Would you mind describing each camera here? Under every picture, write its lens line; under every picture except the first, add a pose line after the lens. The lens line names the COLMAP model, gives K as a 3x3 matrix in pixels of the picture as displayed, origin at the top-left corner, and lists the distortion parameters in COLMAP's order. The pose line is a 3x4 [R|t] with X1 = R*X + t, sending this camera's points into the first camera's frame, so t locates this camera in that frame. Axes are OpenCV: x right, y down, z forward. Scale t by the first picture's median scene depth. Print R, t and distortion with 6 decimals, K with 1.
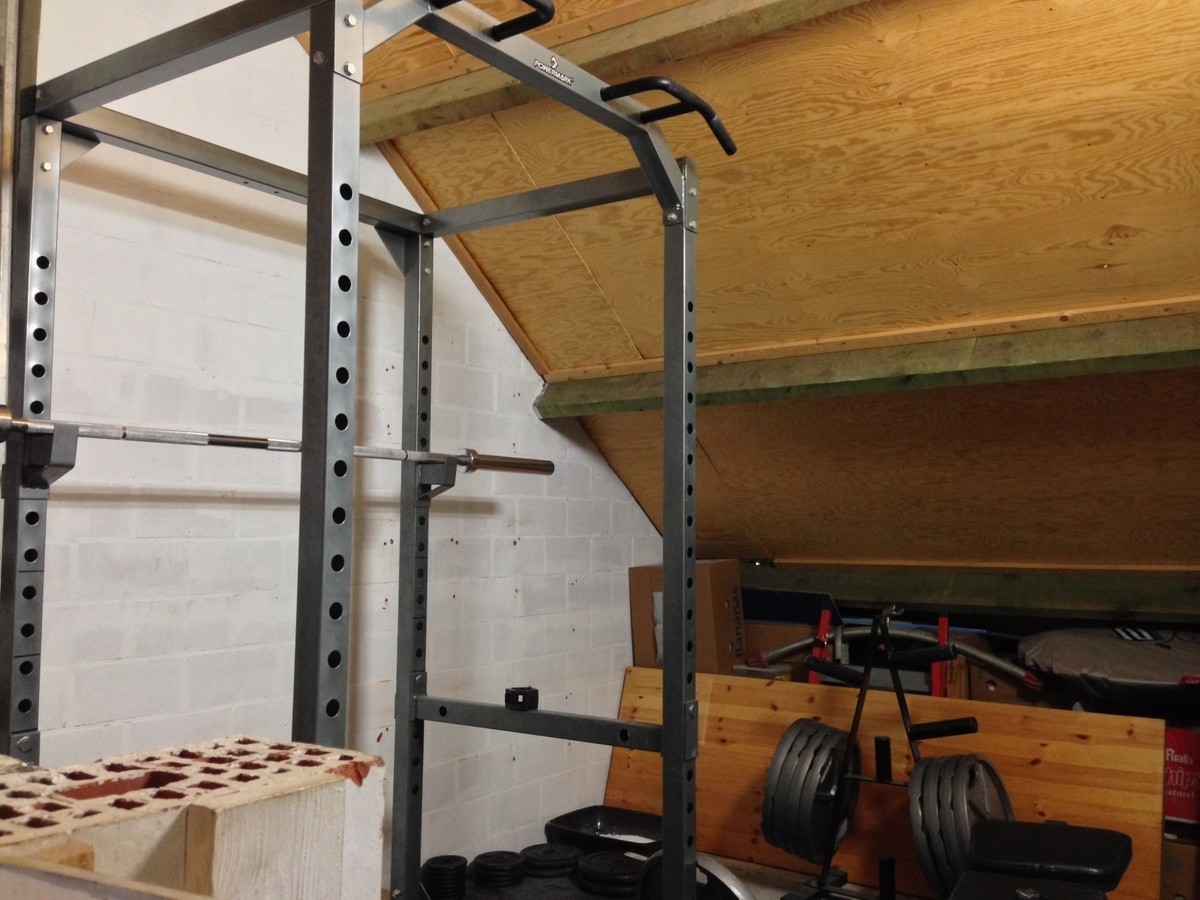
lens RADIAL K [[1139.3, 0, 602.2], [0, 1139.3, 403.8], [0, 0, 1]] dist [0.104832, -0.144660]
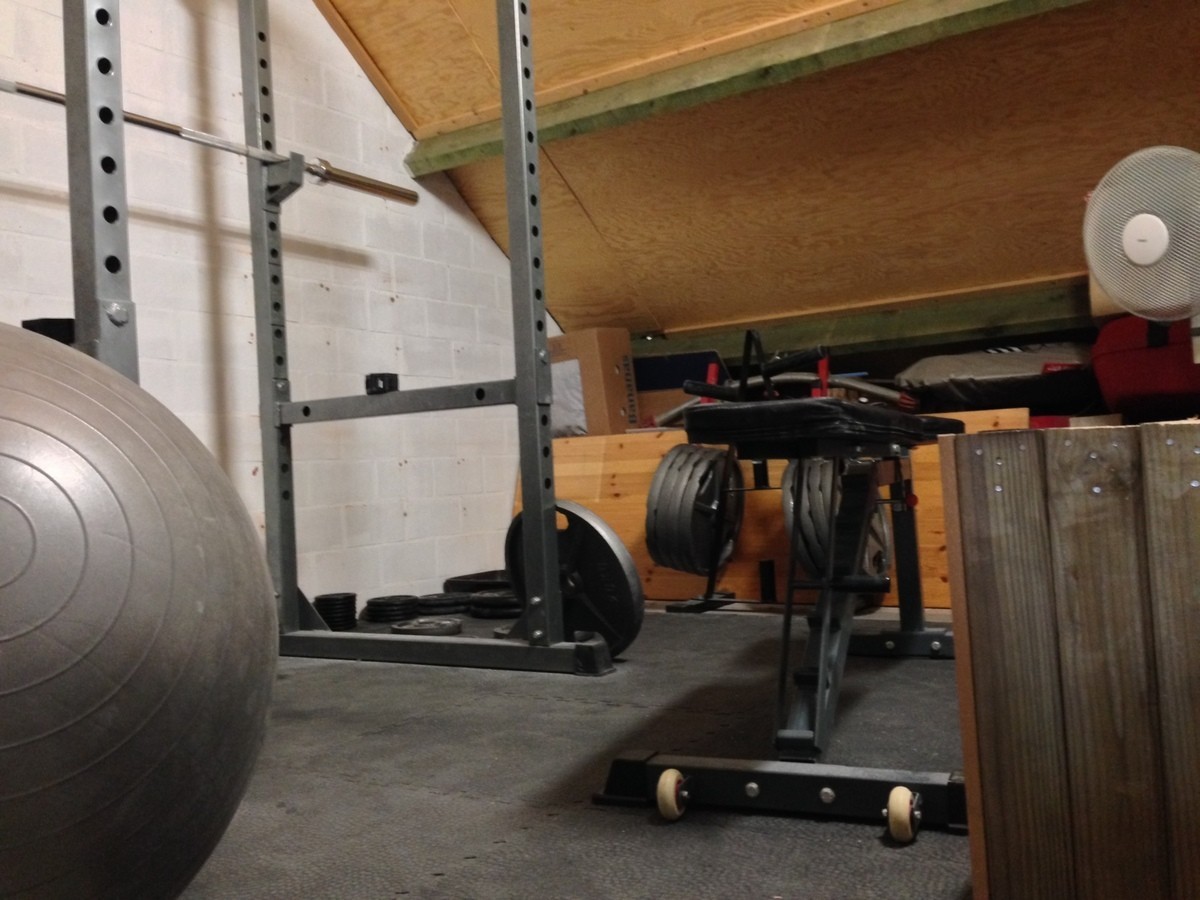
lens RADIAL K [[1139.3, 0, 602.2], [0, 1139.3, 403.8], [0, 0, 1]] dist [0.104832, -0.144660]
pose [[0.997116, -0.055815, 0.051417, 0.050587], [0.052371, 0.996441, 0.066049, 0.163192], [-0.054921, -0.063165, 0.996491, 0.001594]]
